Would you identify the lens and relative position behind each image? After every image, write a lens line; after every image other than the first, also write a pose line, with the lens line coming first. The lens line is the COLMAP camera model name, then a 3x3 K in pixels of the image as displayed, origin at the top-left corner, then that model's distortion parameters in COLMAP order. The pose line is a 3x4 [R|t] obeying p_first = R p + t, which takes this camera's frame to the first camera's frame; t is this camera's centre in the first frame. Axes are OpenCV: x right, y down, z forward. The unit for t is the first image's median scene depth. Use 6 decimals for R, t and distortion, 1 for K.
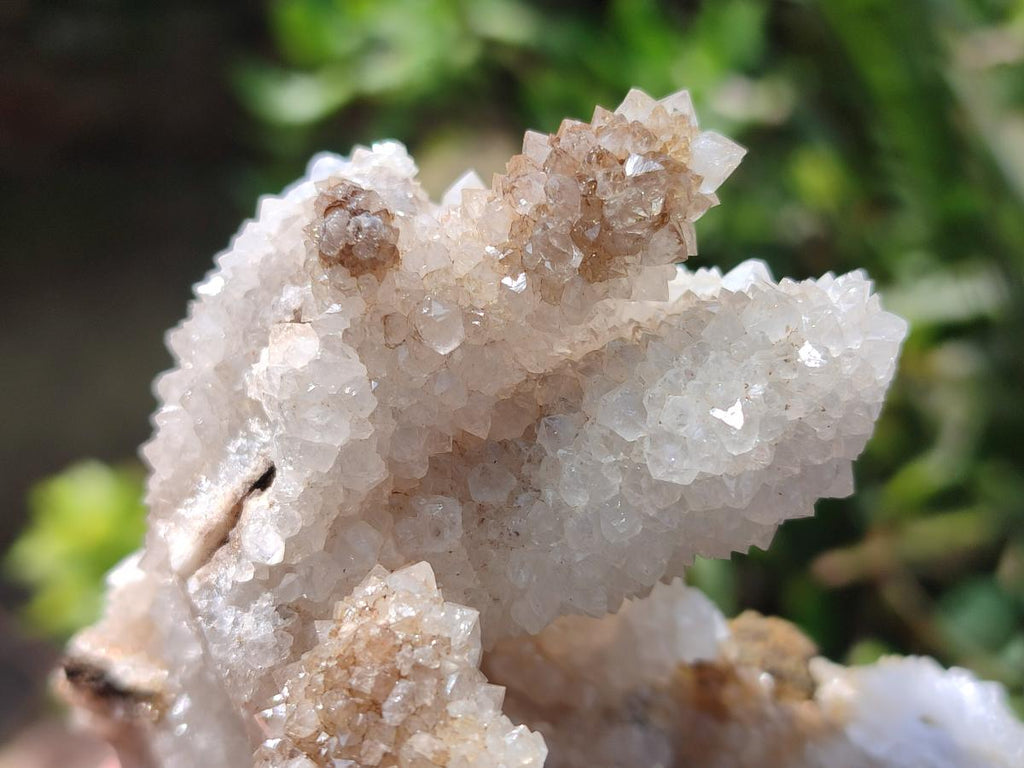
lens RADIAL K [[1235.6, 0, 512.0], [0, 1235.6, 384.0], [0, 0, 1]] dist [0.000910, 0.019578]
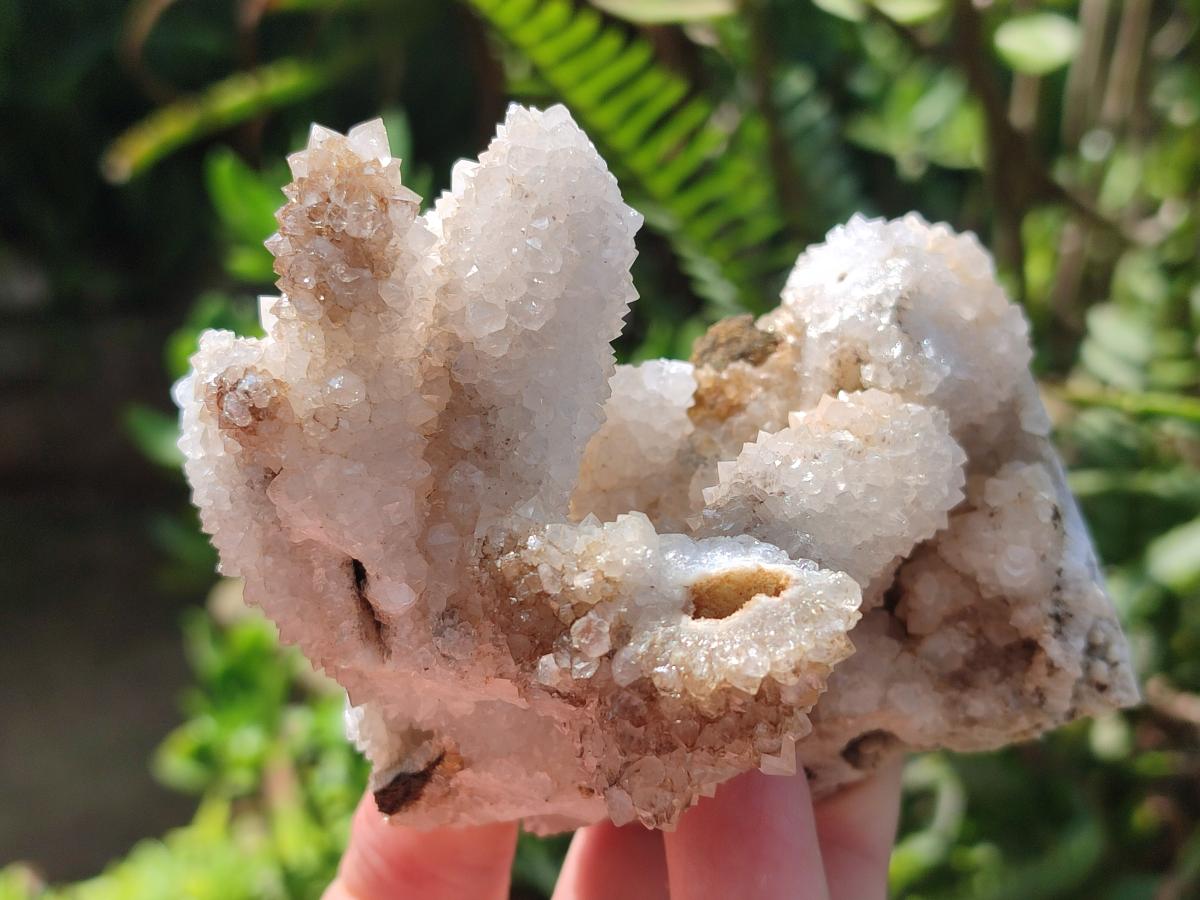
lens RADIAL K [[1448.0, 0, 600.0], [0, 1448.0, 450.0], [0, 0, 1]] dist [0.000910, 0.019578]
pose [[0.602895, -0.796681, 0.042624, -0.012265], [0.792827, 0.604234, 0.079541, 0.080782], [-0.089124, -0.014161, 0.995920, -0.524945]]
